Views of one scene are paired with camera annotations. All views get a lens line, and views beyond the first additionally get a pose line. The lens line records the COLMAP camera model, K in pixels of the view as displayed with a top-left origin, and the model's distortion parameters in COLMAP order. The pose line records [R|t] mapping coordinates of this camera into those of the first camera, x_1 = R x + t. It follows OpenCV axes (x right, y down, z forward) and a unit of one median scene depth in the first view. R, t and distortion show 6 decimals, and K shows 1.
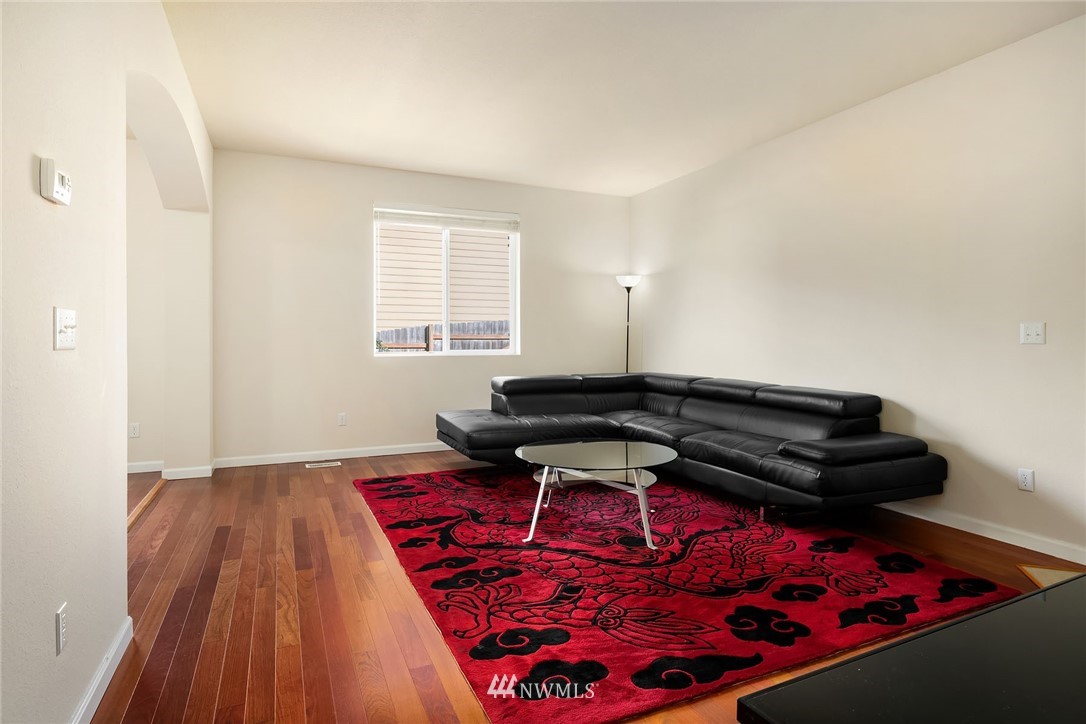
lens RADIAL K [[586.4, 0, 538.3], [0, 586.4, 351.1], [0, 0, 1]] dist [0.000915, -0.005056]
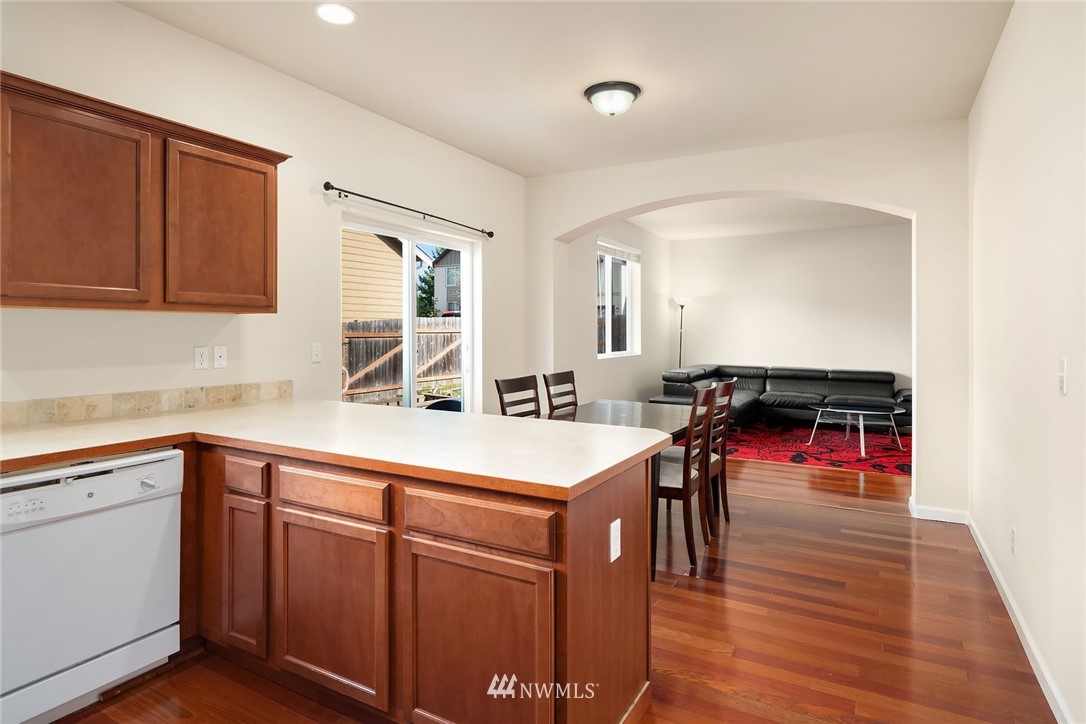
lens RADIAL K [[586.4, 0, 536.6], [0, 586.4, 334.5], [0, 0, 1]] dist [0.000915, -0.005056]
pose [[0.812543, -0.004491, 0.582884, -1.379563], [0.010614, 0.999919, -0.007091, -0.045010], [-0.582805, 0.011949, 0.812524, 0.065750]]
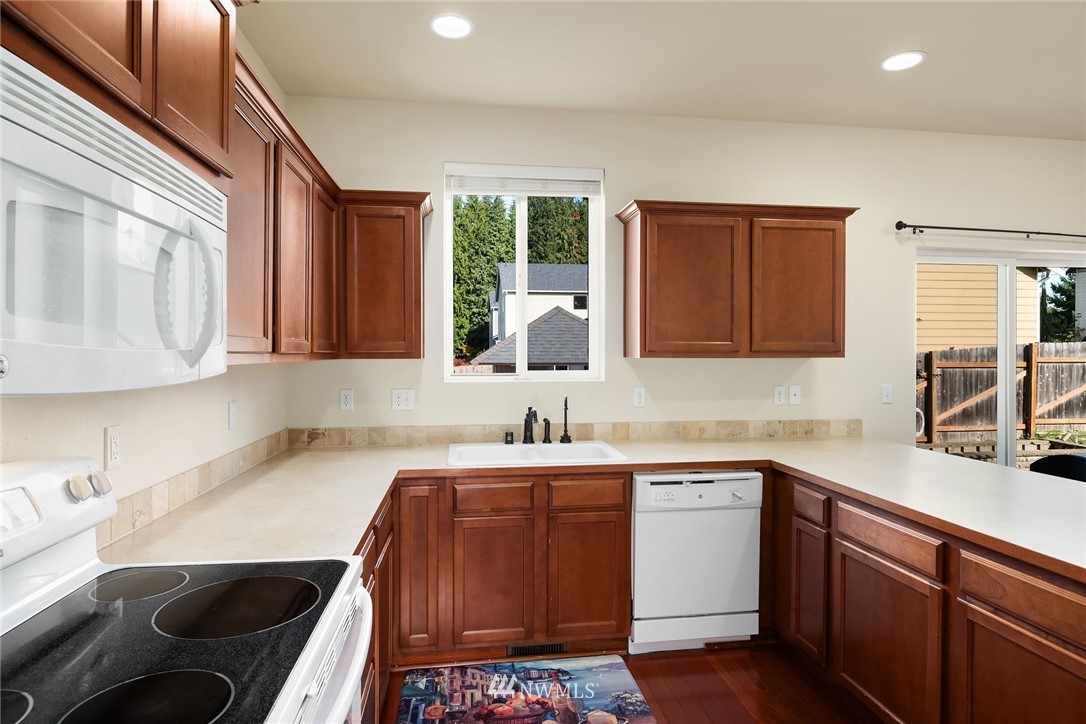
lens RADIAL K [[586.4, 0, 553.6], [0, 586.4, 358.6], [0, 0, 1]] dist [0.000915, -0.005056]
pose [[0.960687, -0.001086, -0.277631, -1.373417], [-0.002260, 0.999929, -0.011732, -0.065858], [0.277624, 0.011898, 0.960616, -0.005179]]
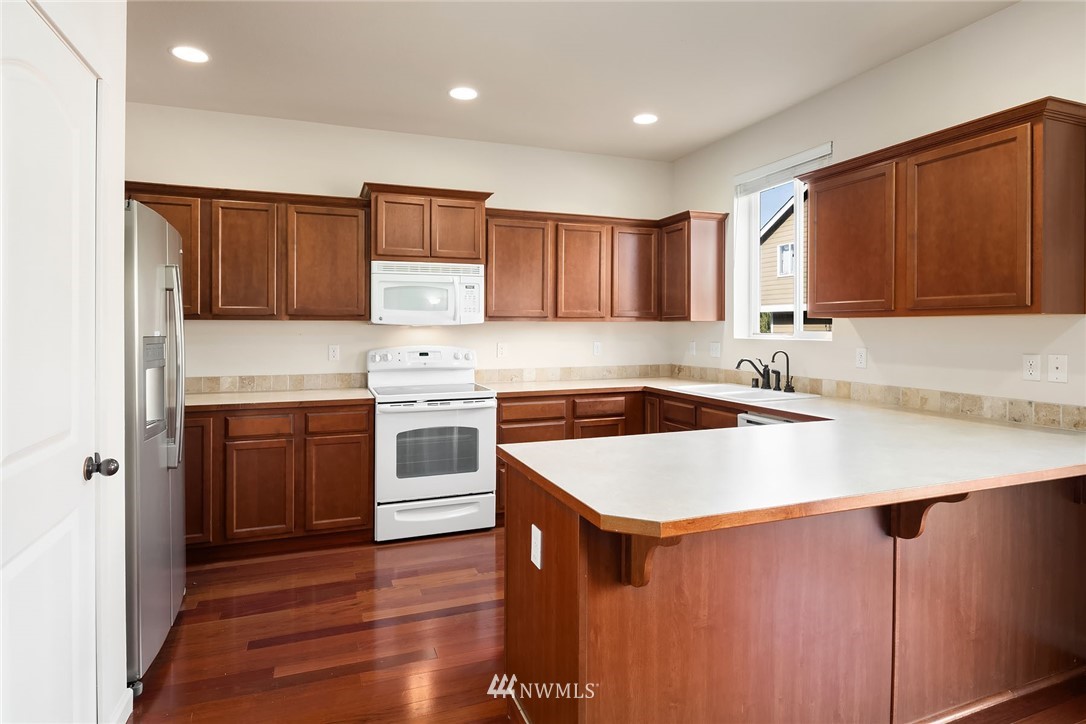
lens RADIAL K [[586.4, 0, 549.5], [0, 586.4, 328.2], [0, 0, 1]] dist [0.000915, -0.005056]
pose [[-0.042087, -0.000450, -0.999114, -0.730939], [-0.016741, 0.999860, 0.000254, -0.057137], [0.998974, 0.016737, -0.042088, 0.372576]]
